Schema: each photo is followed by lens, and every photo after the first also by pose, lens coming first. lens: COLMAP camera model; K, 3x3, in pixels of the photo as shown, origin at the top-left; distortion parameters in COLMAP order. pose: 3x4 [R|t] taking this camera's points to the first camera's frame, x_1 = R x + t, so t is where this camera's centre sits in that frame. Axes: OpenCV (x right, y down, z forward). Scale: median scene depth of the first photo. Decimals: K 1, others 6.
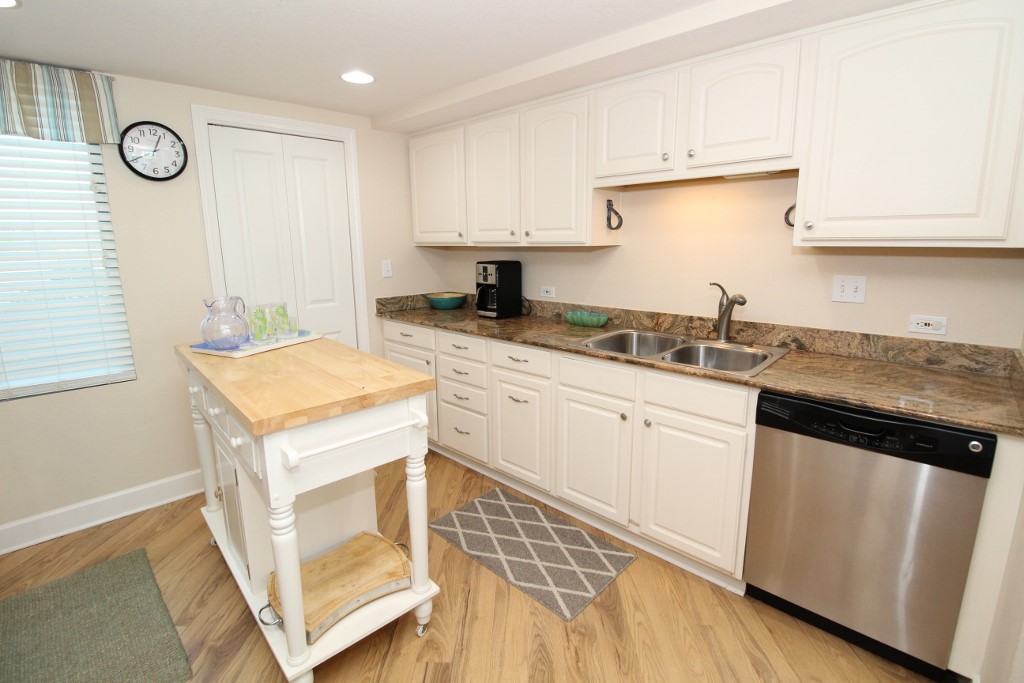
lens RADIAL K [[485.2, 0, 512.8], [0, 485.2, 337.8], [0, 0, 1]] dist [0.000330, -0.012293]
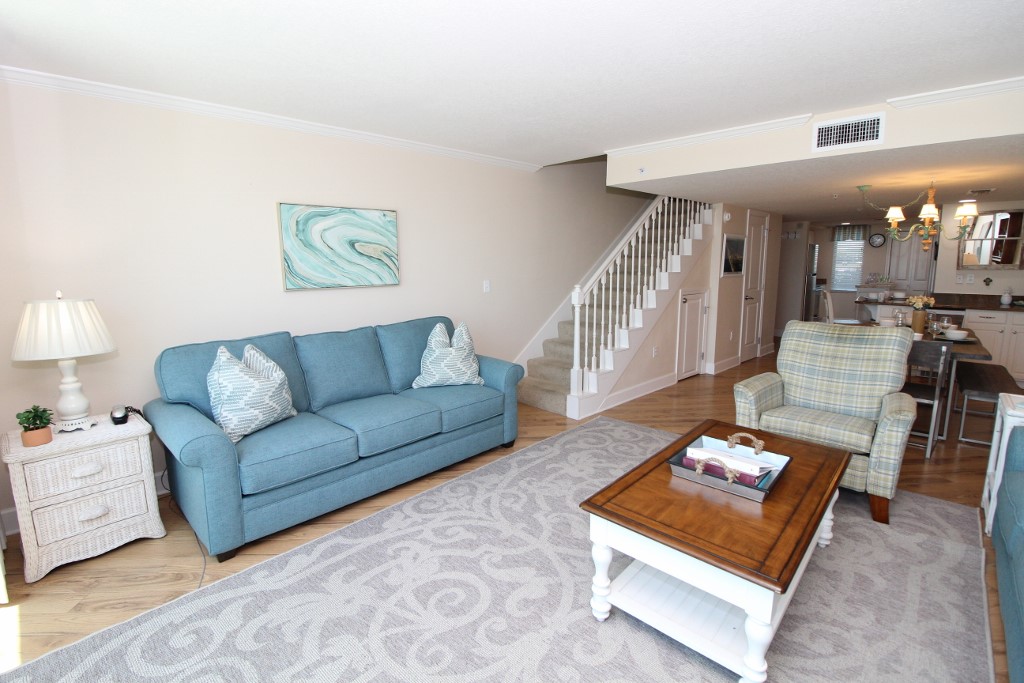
lens RADIAL K [[485.2, 0, 512.8], [0, 485.2, 337.8], [0, 0, 1]] dist [0.000330, -0.012293]
pose [[0.043862, 0.161507, -0.985896, 3.529741], [-0.191136, 0.969973, 0.150395, 0.433452], [0.980583, 0.181844, 0.073415, -2.360563]]
